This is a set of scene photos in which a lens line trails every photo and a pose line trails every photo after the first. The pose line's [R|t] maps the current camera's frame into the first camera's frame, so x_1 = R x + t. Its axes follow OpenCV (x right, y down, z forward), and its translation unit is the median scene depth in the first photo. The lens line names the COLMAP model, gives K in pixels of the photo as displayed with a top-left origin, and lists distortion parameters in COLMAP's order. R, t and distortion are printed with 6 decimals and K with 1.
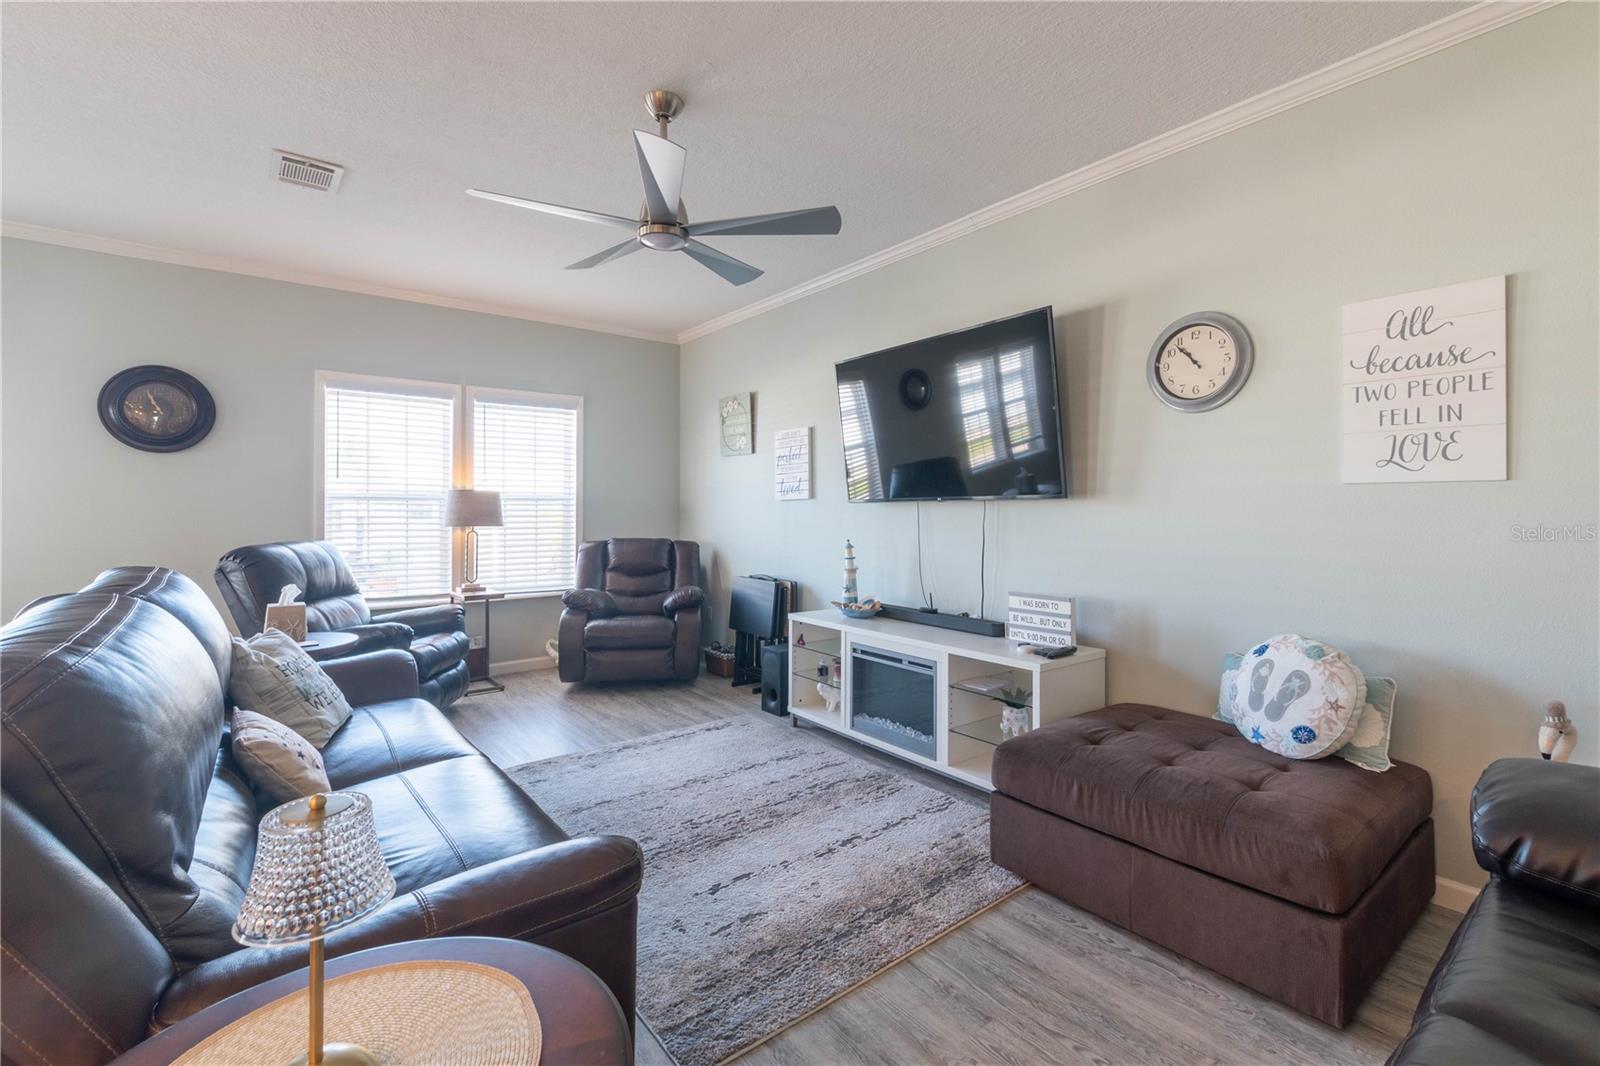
lens RADIAL K [[710.0, 0, 802.0], [0, 710.0, 501.3], [0, 0, 1]] dist [-0.001440, -0.000064]
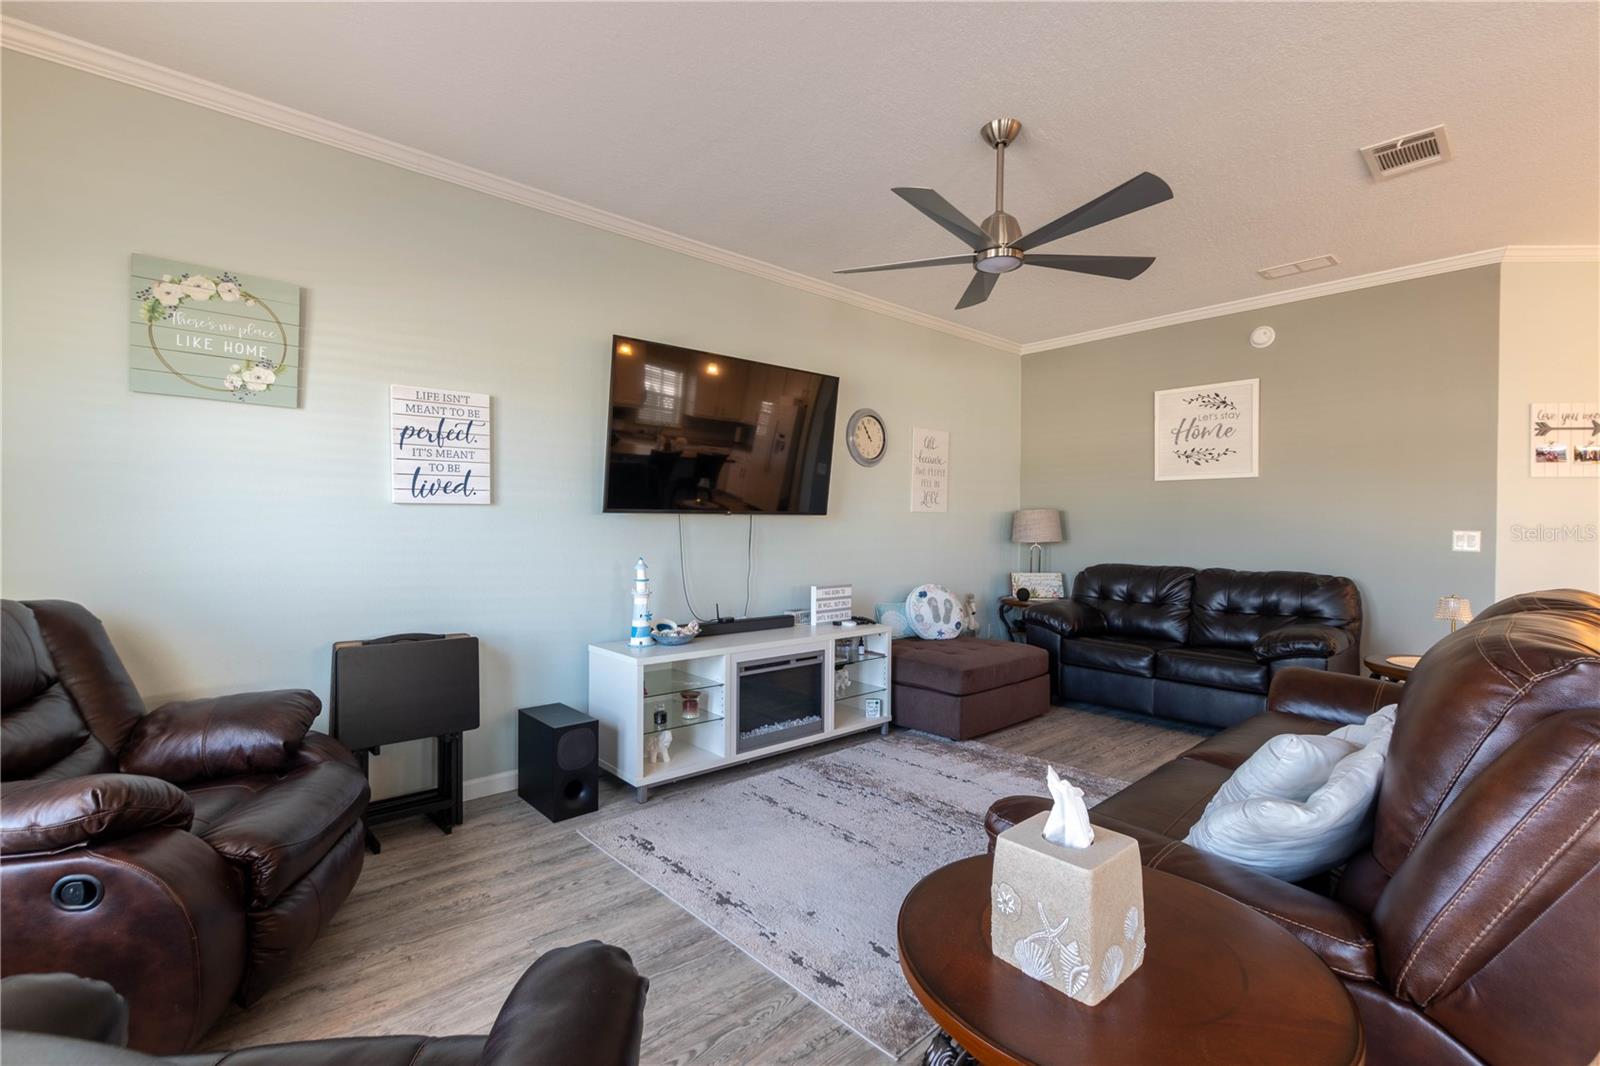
lens RADIAL K [[710.0, 0, 799.7], [0, 710.0, 533.6], [0, 0, 1]] dist [-0.001440, -0.000064]
pose [[-0.071858, -0.009164, 0.997373, -0.991880], [-0.015416, 0.999849, 0.008076, 0.020647], [-0.997296, -0.014796, -0.071989, 1.119810]]
